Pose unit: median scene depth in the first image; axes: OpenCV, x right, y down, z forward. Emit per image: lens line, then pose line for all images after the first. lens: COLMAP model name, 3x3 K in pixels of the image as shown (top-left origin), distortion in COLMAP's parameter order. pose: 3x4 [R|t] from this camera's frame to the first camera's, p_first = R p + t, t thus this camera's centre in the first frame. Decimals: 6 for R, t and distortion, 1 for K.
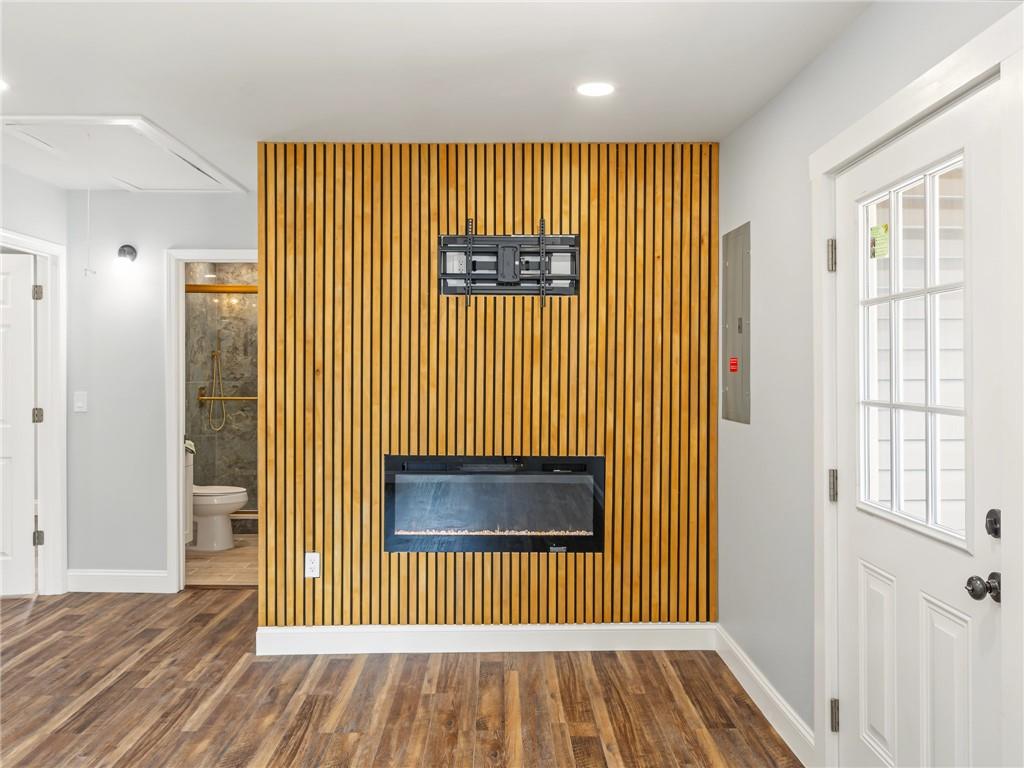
lens RADIAL K [[770.1, 0, 511.3], [0, 770.1, 368.7], [0, 0, 1]] dist [0.001961, -0.005513]
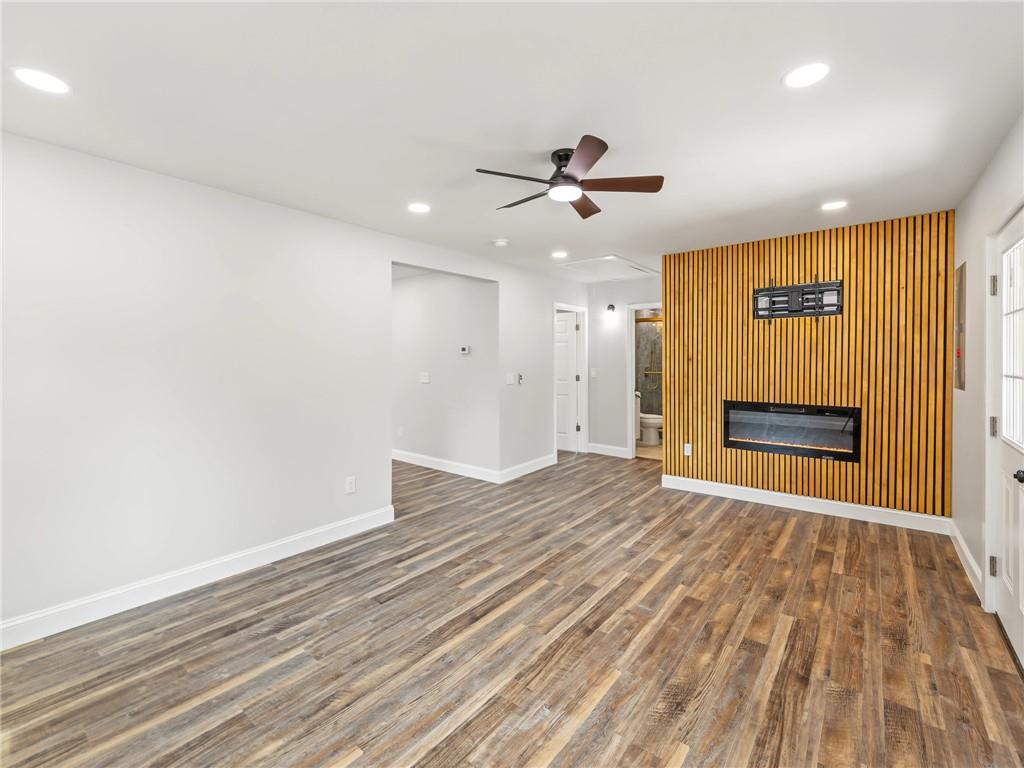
lens RADIAL K [[441.2, 0, 514.9], [0, 441.2, 365.7], [0, 0, 1]] dist [0.008190, -0.002849]
pose [[0.766459, 0.002490, -0.642288, 0.163389], [0.007675, 0.999886, 0.013035, 0.001874], [0.642247, -0.014920, 0.766352, -0.249338]]
